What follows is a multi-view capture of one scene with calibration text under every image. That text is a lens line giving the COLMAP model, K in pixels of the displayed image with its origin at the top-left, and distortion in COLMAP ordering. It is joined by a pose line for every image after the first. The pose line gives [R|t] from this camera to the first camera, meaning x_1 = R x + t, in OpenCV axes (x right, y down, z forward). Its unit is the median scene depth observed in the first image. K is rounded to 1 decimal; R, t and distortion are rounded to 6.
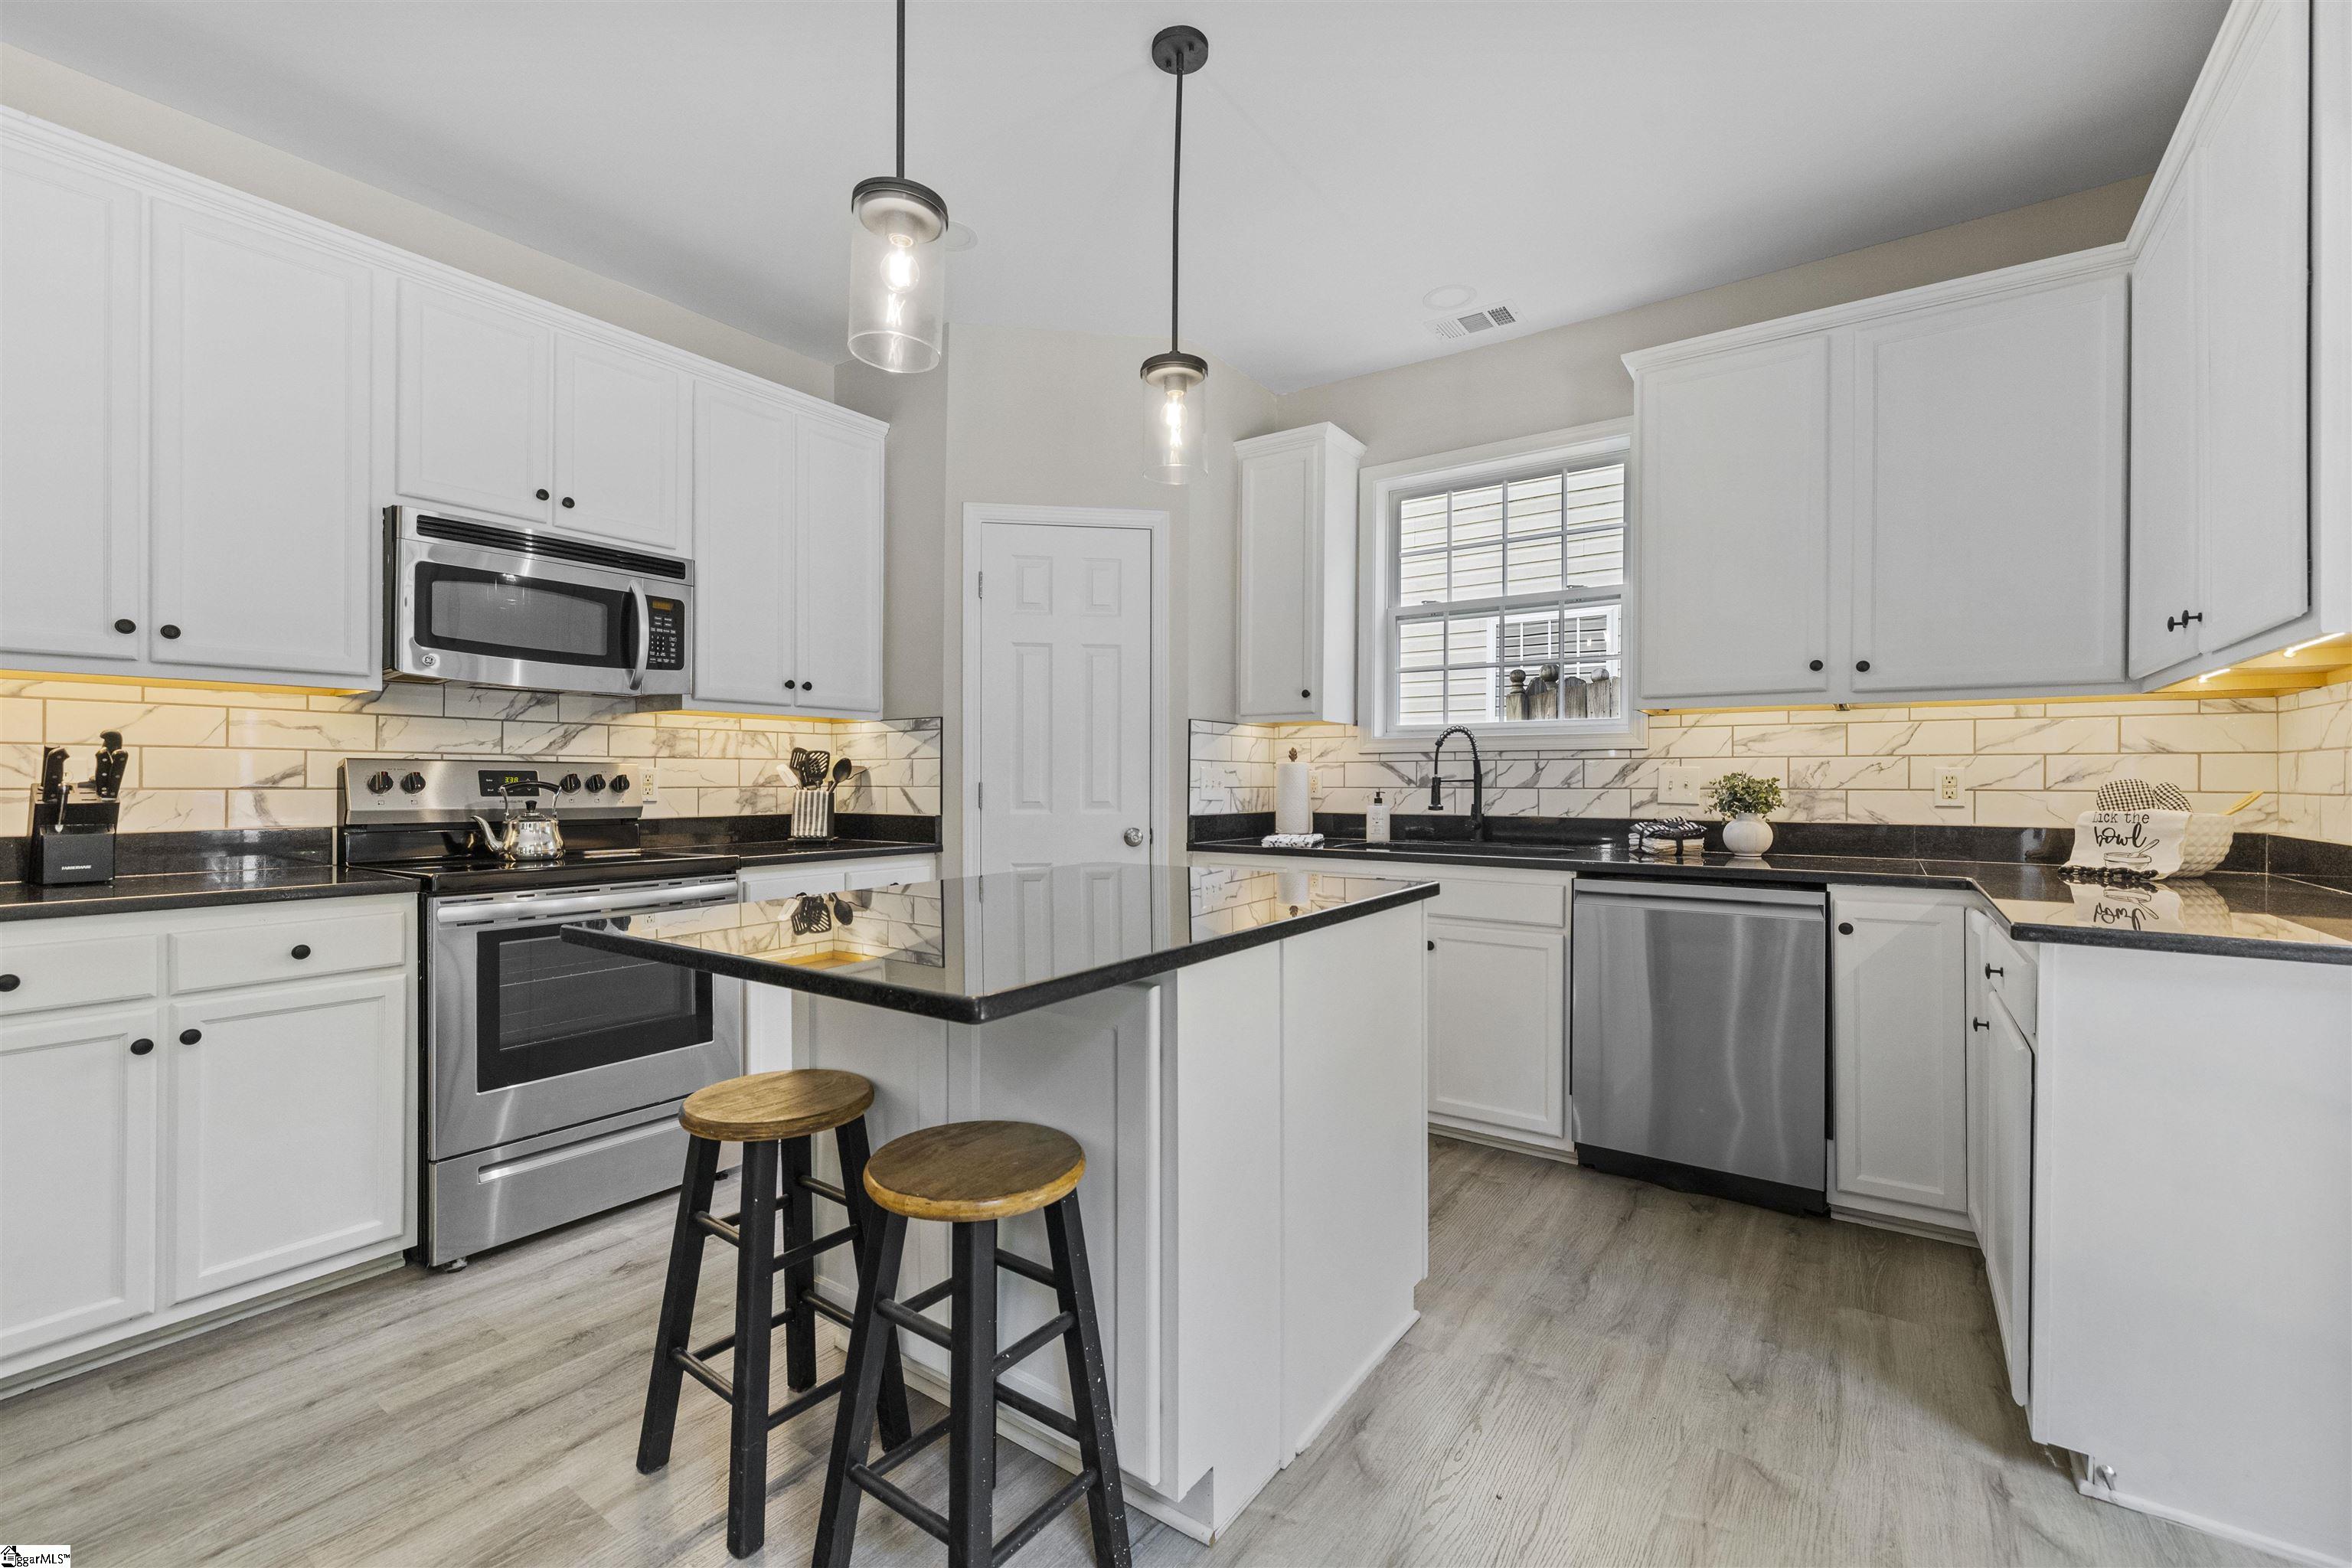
lens RADIAL K [[1013.8, 0, 1170.2], [0, 1013.8, 774.3], [0, 0, 1]] dist [0.002014, 0.000200]
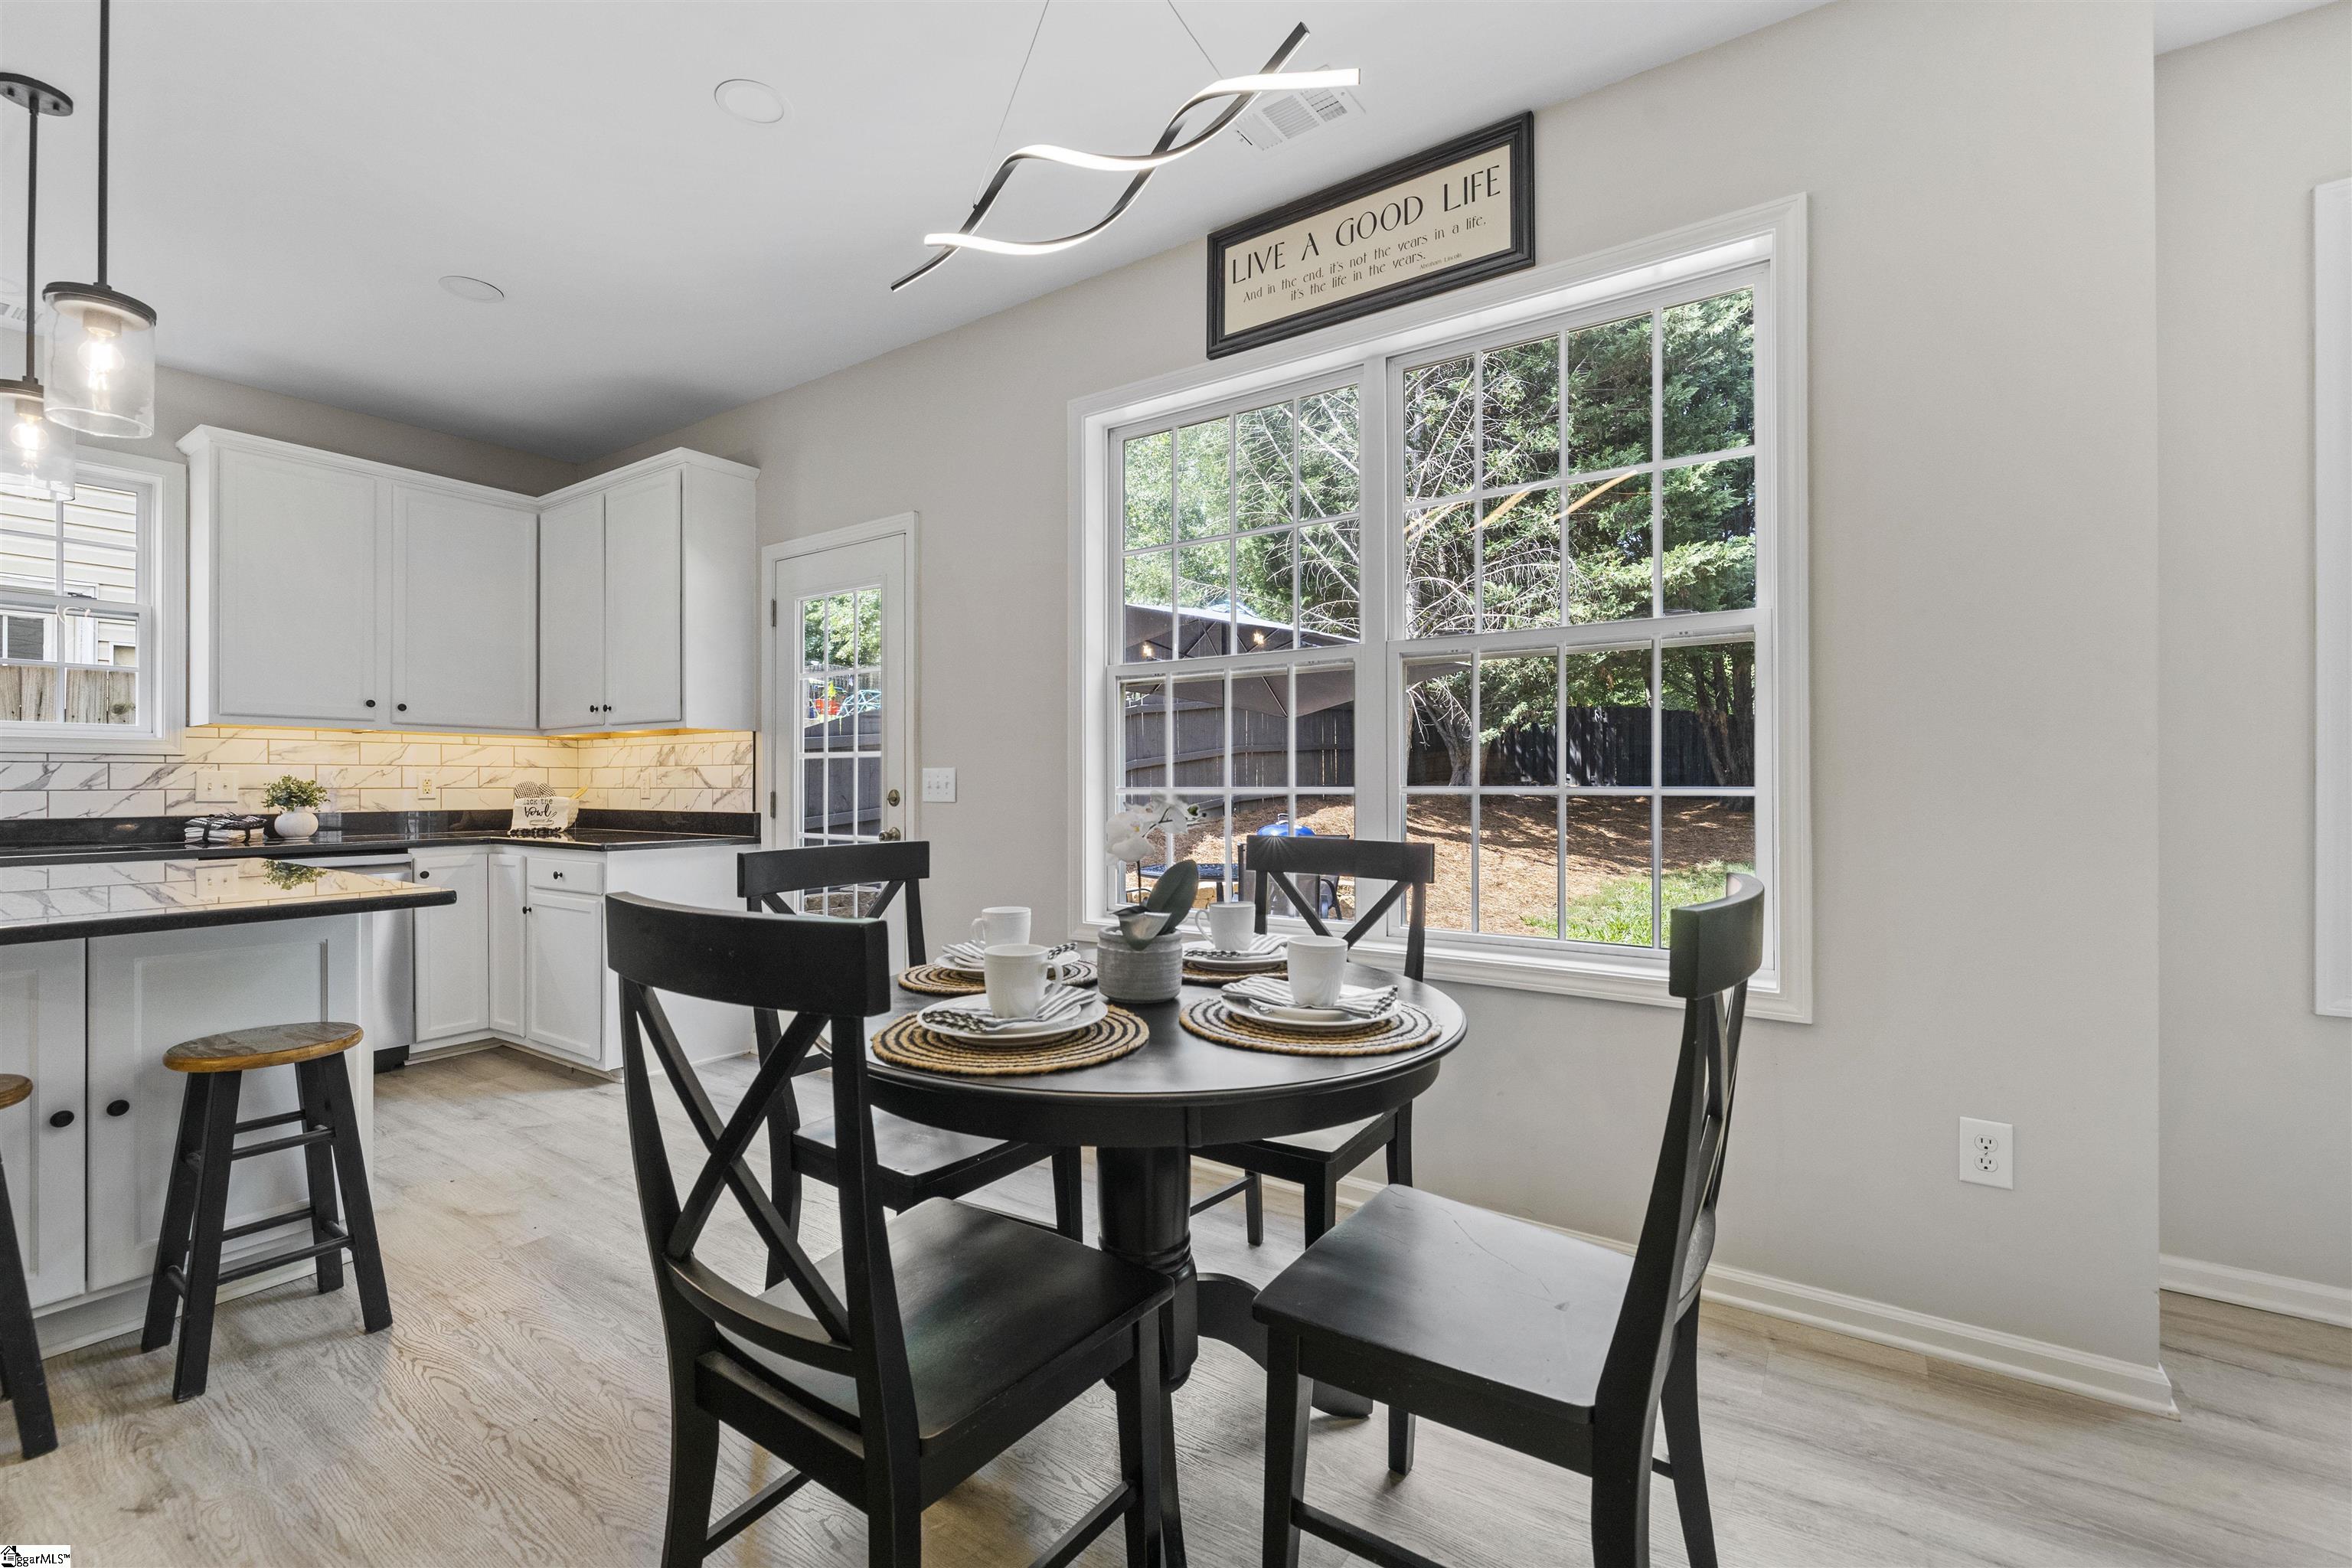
lens RADIAL K [[939.3, 0, 1172.8], [0, 939.3, 780.9], [0, 0, 1]] dist [-0.000442, 0.000006]
pose [[-0.029959, 0.000072, 0.999551, -0.846431], [-0.004888, 0.999988, -0.000218, -0.001465], [-0.999539, -0.004893, -0.029959, -0.133386]]
